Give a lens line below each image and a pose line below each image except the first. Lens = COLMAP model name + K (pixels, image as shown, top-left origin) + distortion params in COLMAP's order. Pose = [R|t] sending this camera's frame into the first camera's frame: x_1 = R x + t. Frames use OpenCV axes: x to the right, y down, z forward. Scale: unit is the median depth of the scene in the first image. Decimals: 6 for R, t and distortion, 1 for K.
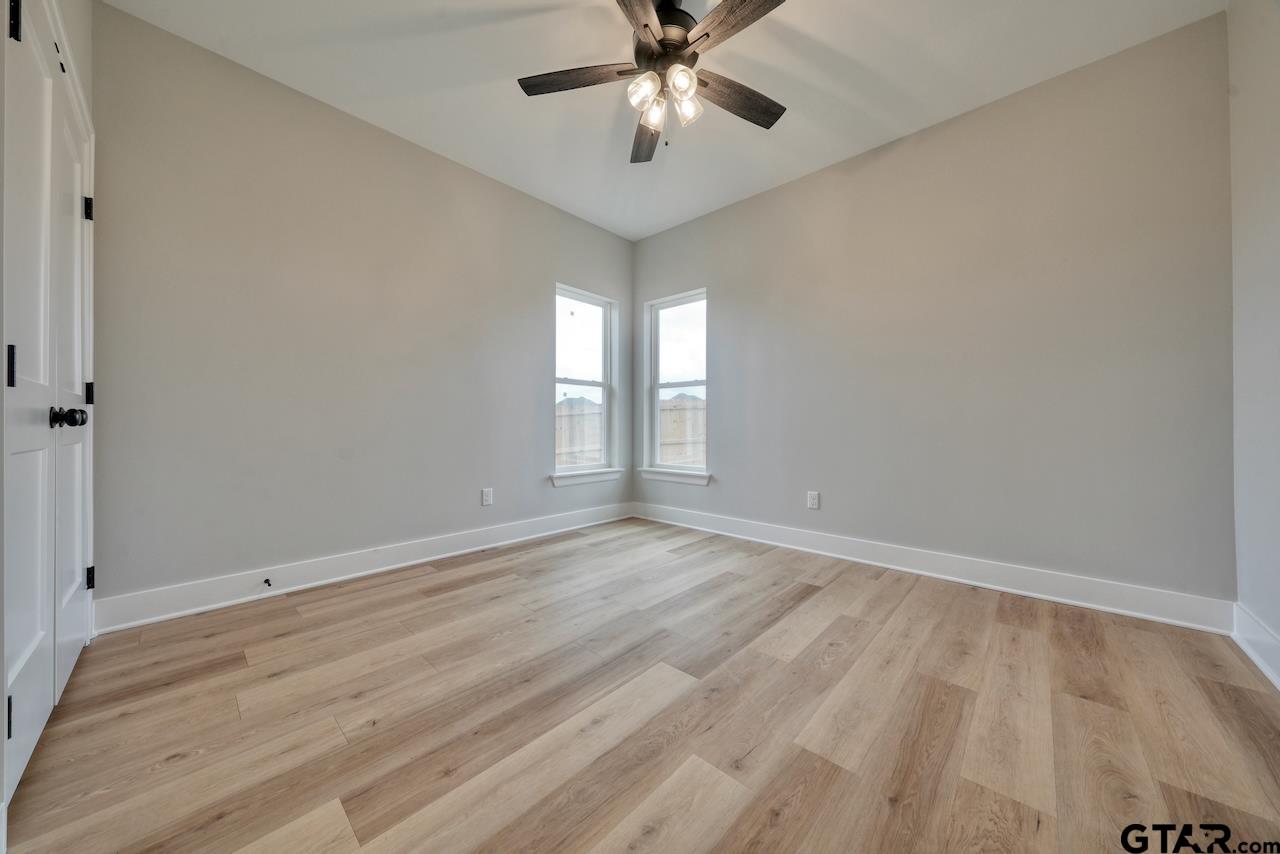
lens RADIAL K [[431.3, 0, 616.6], [0, 431.3, 422.2], [0, 0, 1]] dist [-0.005051, 0.000714]
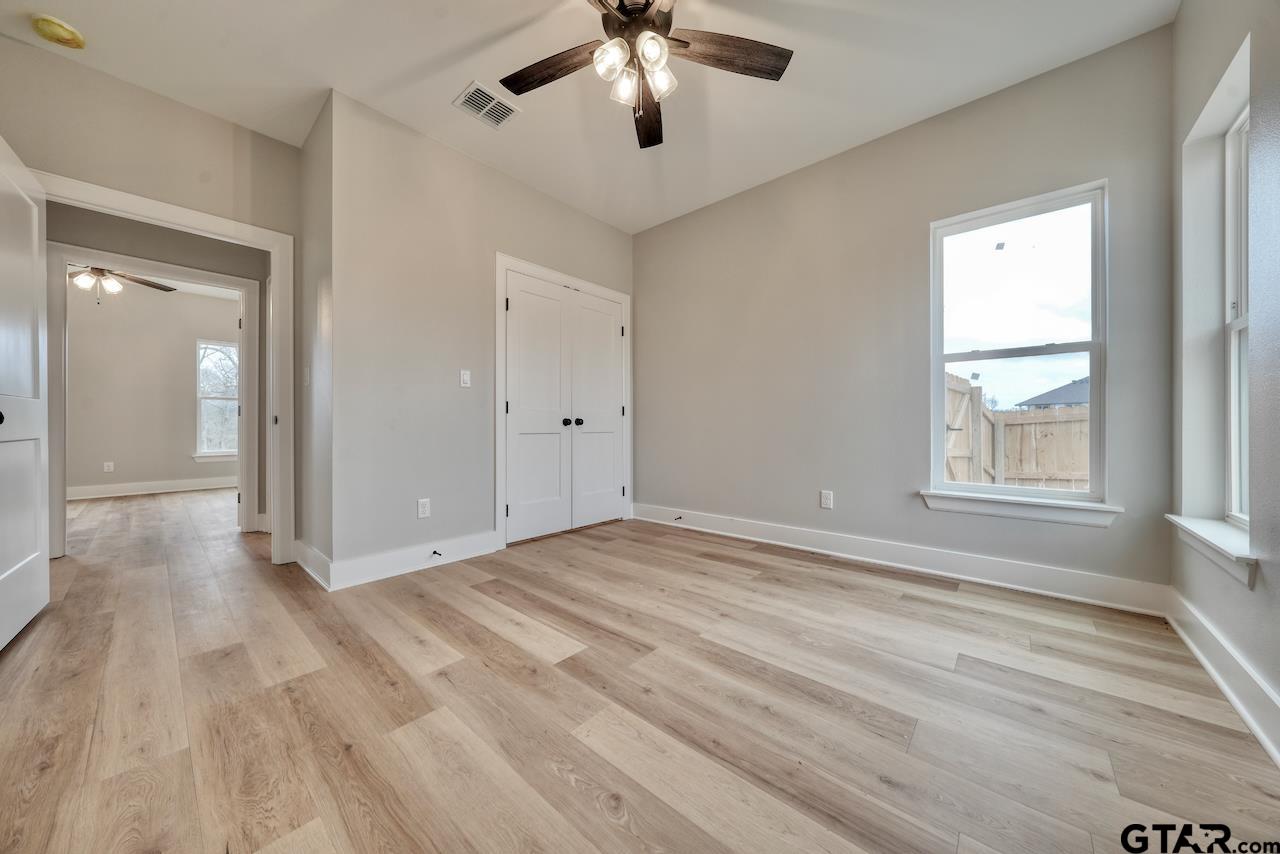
lens RADIAL K [[431.3, 0, 667.8], [0, 431.3, 424.4], [0, 0, 1]] dist [-0.005051, 0.000714]
pose [[0.083429, -0.005260, -0.996500, 1.030506], [0.011887, 0.999920, -0.004282, 0.014463], [0.996443, -0.011488, 0.083485, 0.974147]]
